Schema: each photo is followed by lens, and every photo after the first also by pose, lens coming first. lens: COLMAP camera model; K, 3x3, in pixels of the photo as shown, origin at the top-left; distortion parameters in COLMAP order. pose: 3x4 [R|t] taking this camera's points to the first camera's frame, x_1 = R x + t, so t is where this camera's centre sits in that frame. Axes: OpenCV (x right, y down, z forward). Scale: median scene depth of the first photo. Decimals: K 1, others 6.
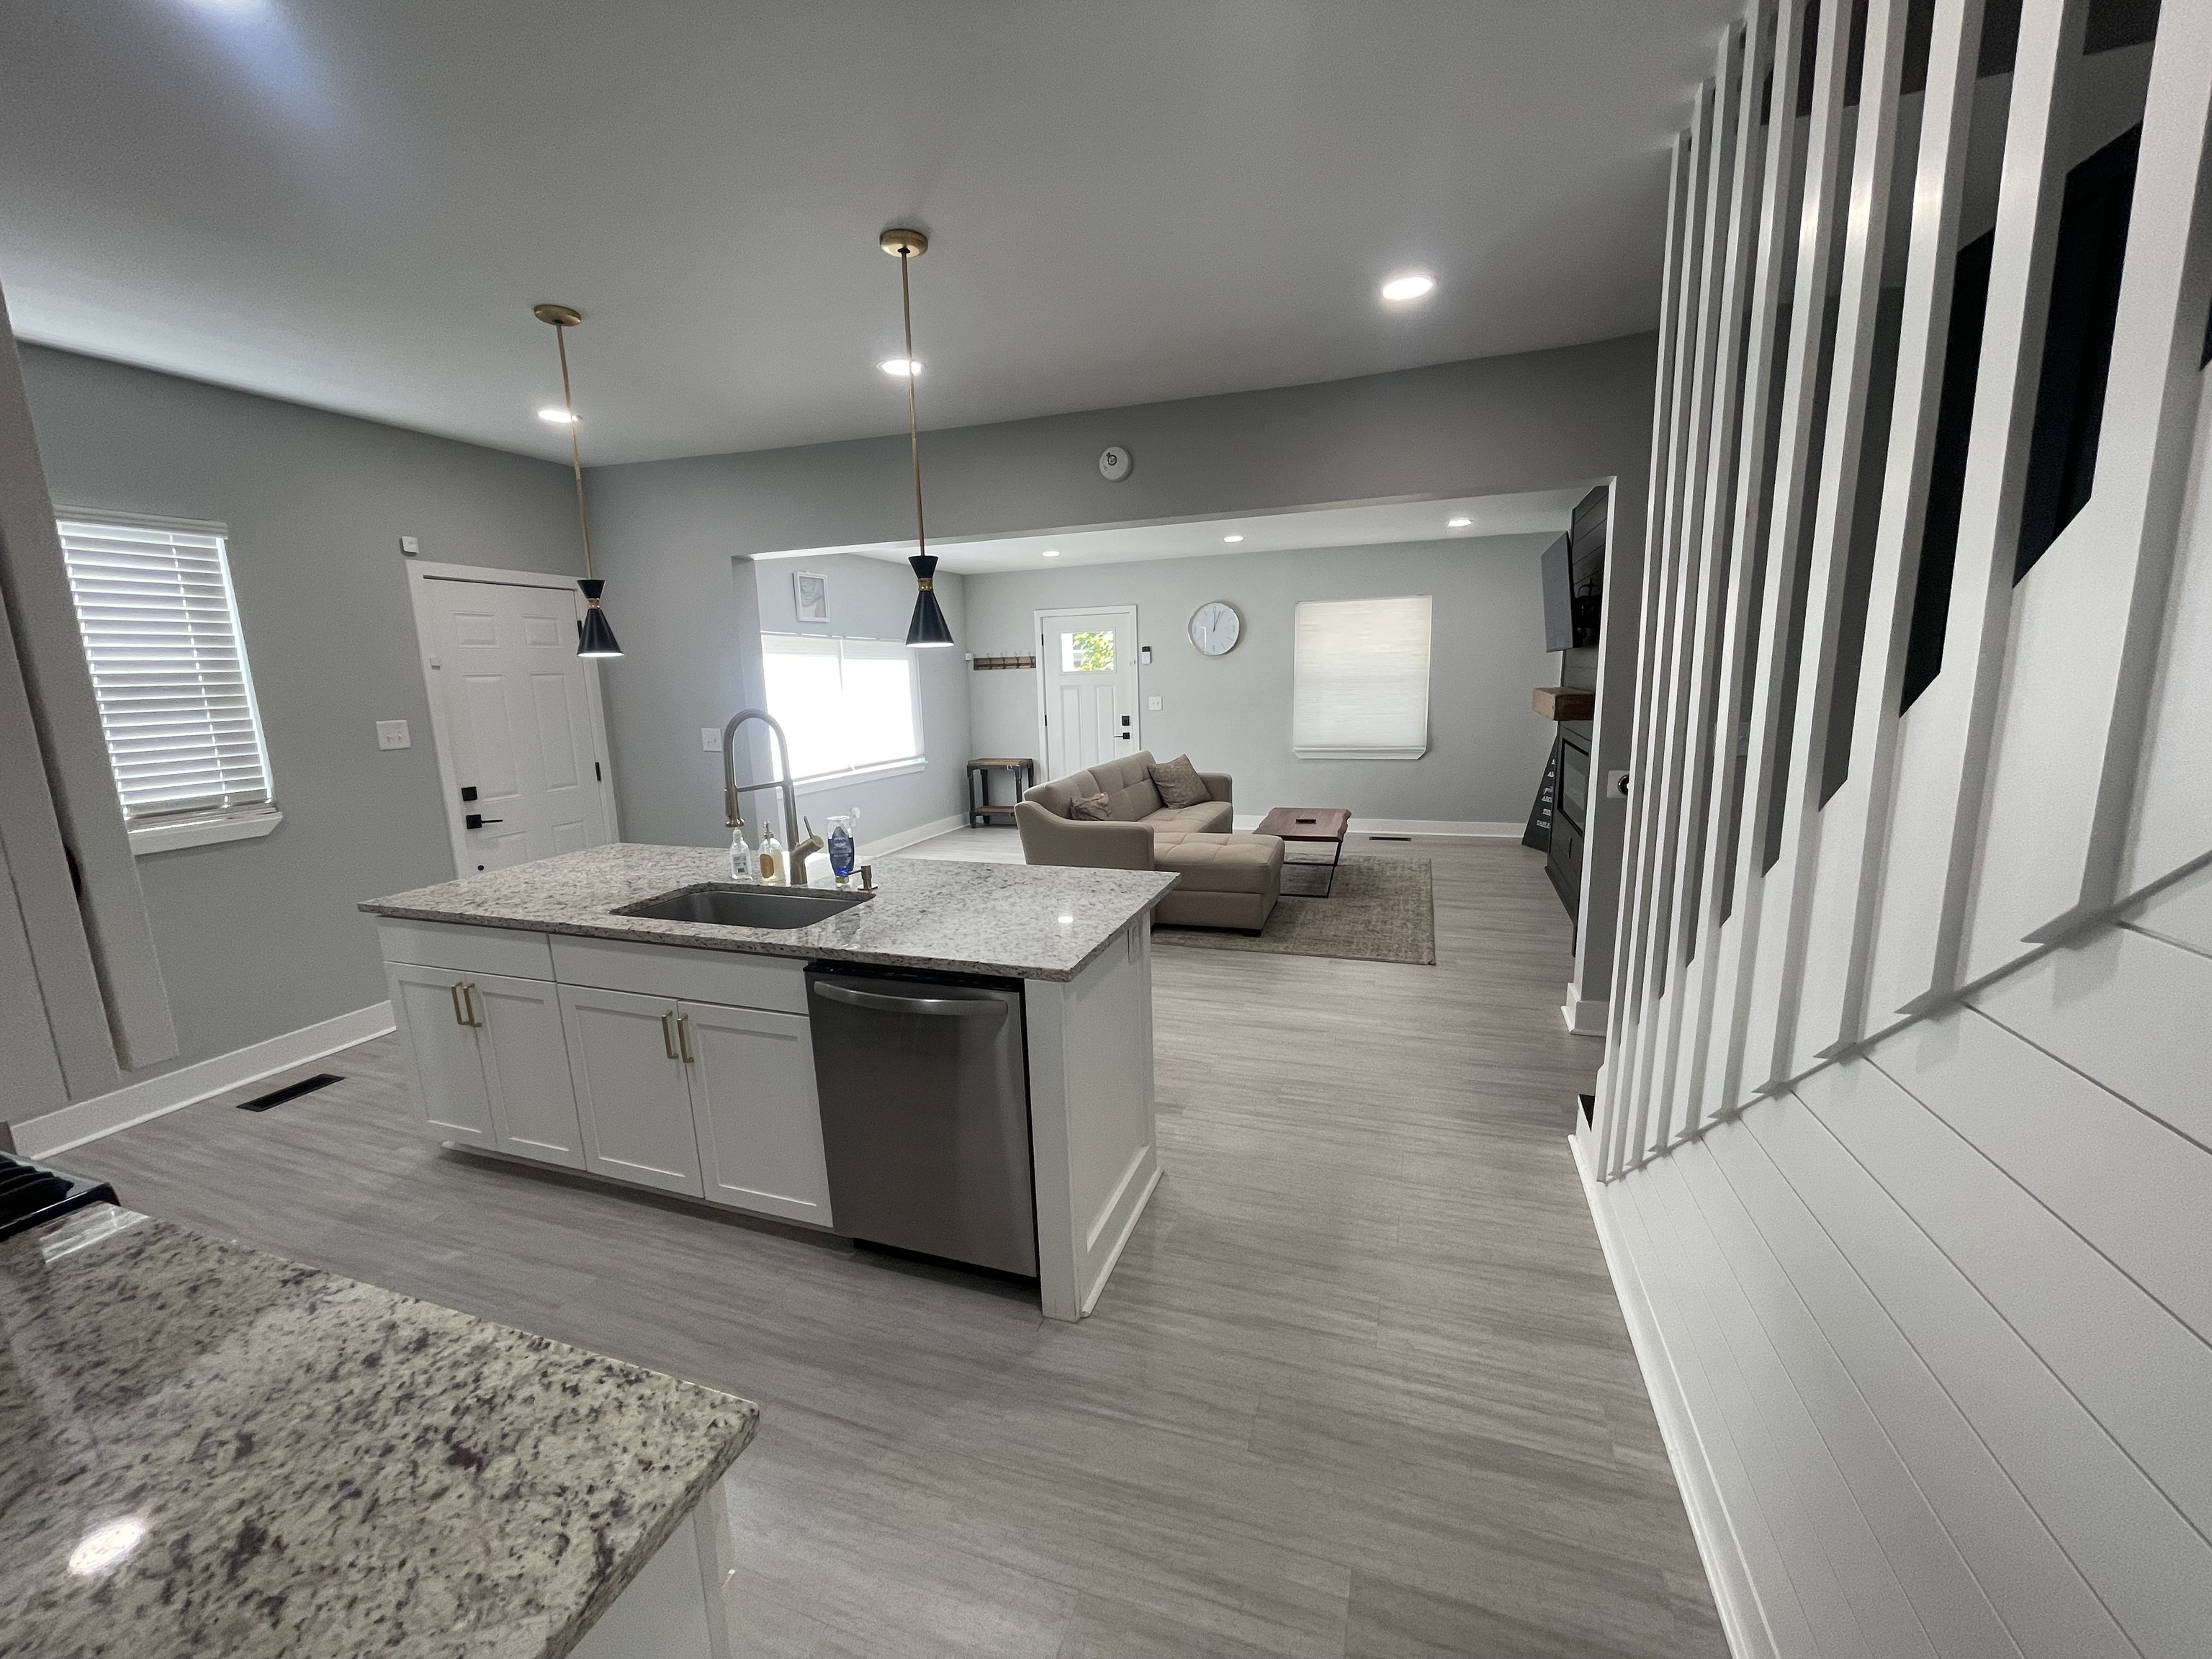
lens RADIAL K [[894.9, 0, 1098.7], [0, 894.9, 833.0], [0, 0, 1]] dist [0.004631, -0.000138]
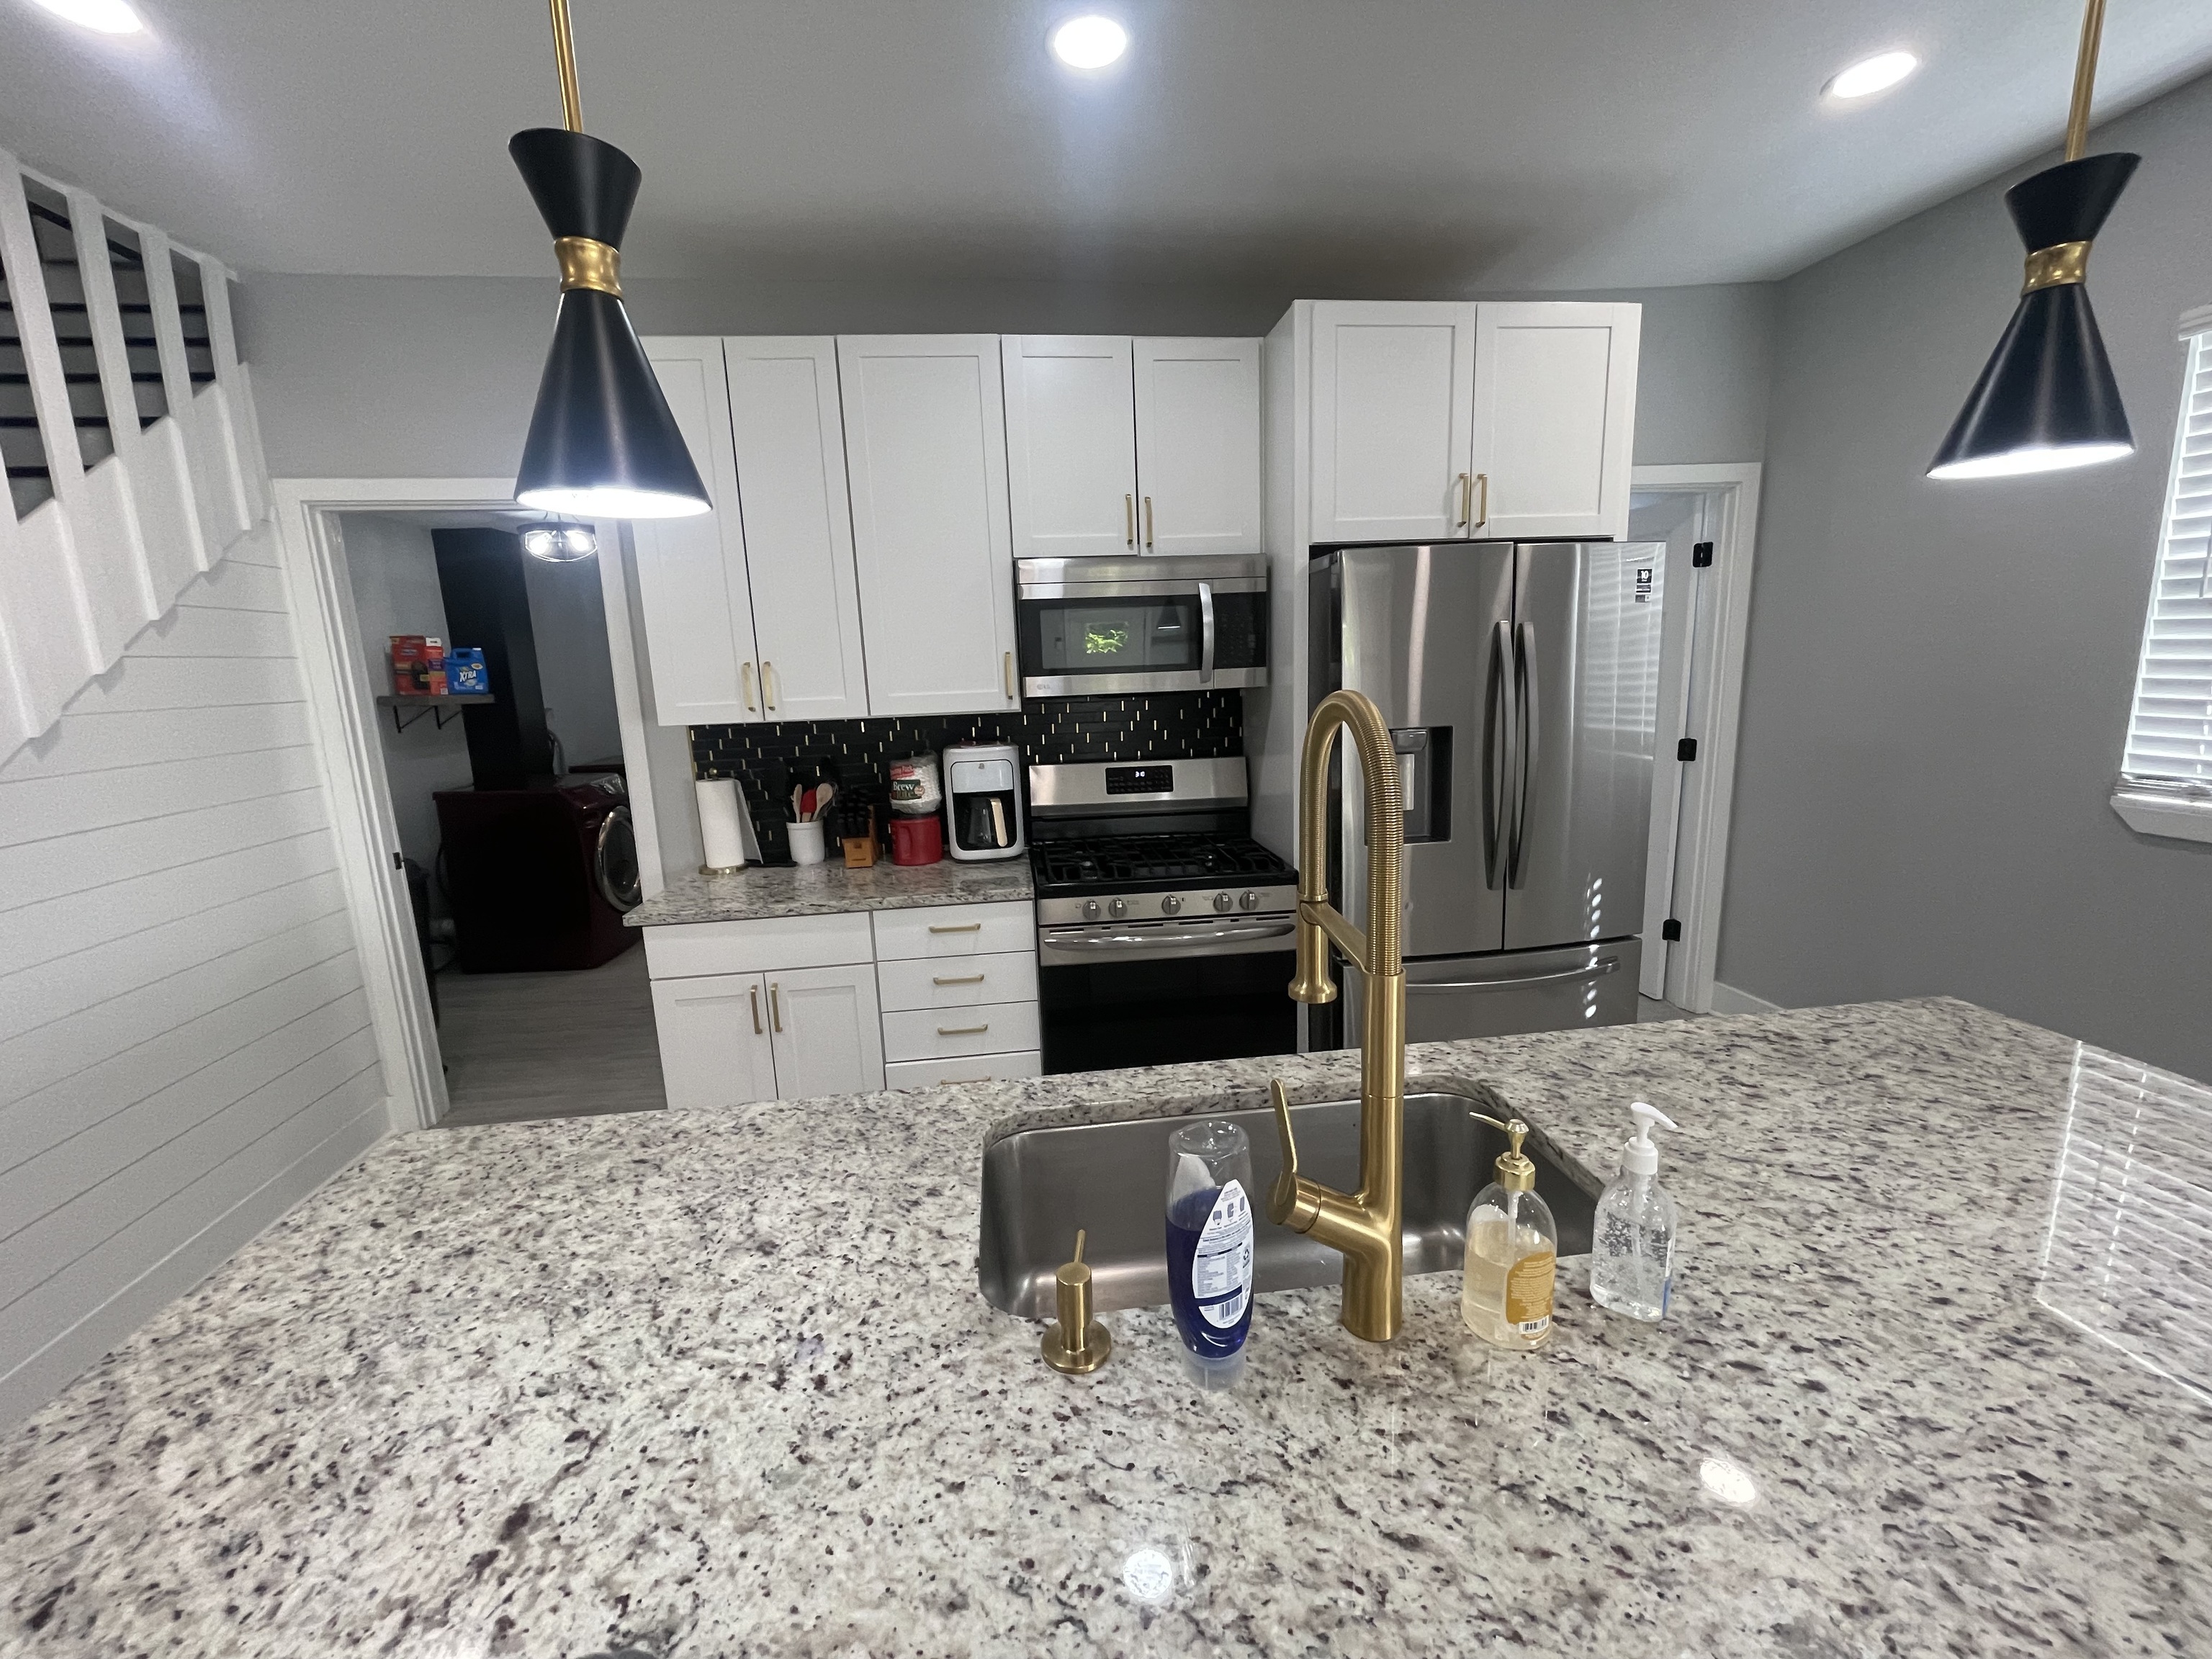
lens RADIAL K [[894.9, 0, 1098.7], [0, 894.9, 833.0], [0, 0, 1]] dist [0.004631, -0.000138]
pose [[-0.893150, 0.145559, -0.425554, -0.119036], [-0.015278, 0.935816, 0.352158, -0.137733], [0.449500, 0.321031, -0.833600, 0.849538]]
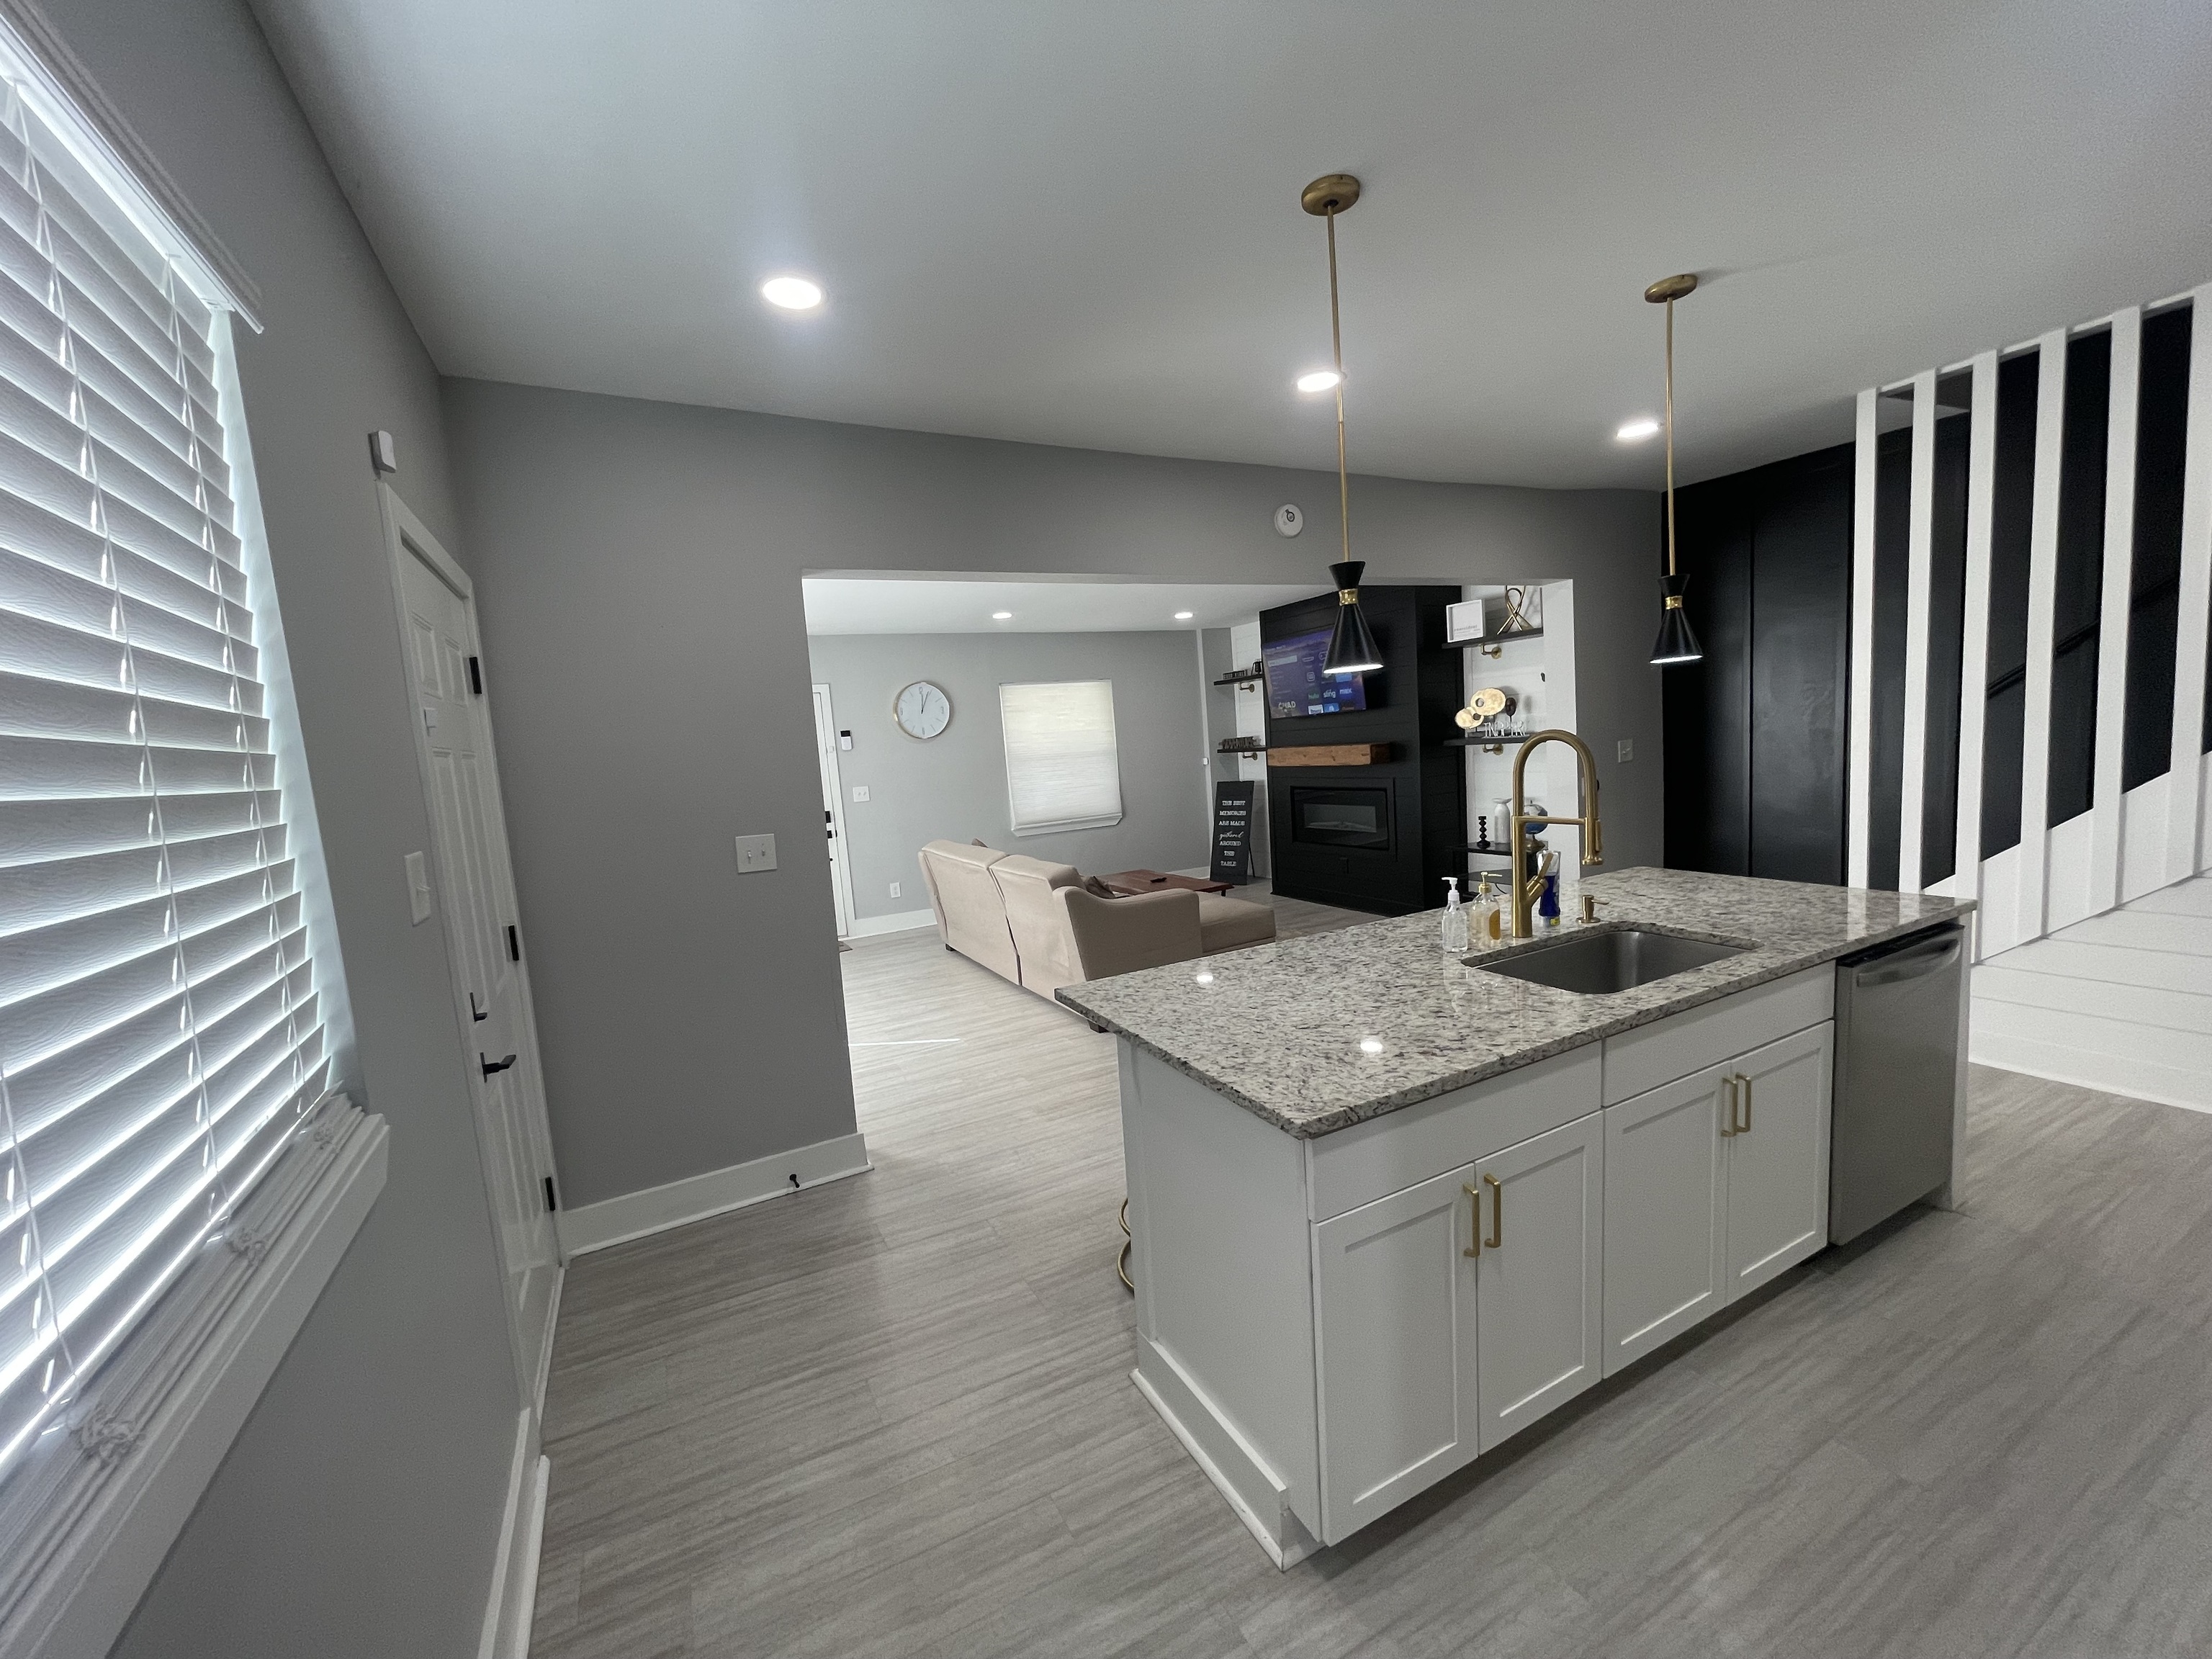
lens RADIAL K [[894.9, 0, 1098.7], [0, 894.9, 833.0], [0, 0, 1]] dist [0.004631, -0.000138]
pose [[0.685356, -0.097486, 0.721654, -0.903348], [0.183961, 0.982034, -0.042049, -0.057961], [-0.704589, 0.161575, 0.690976, 0.501603]]
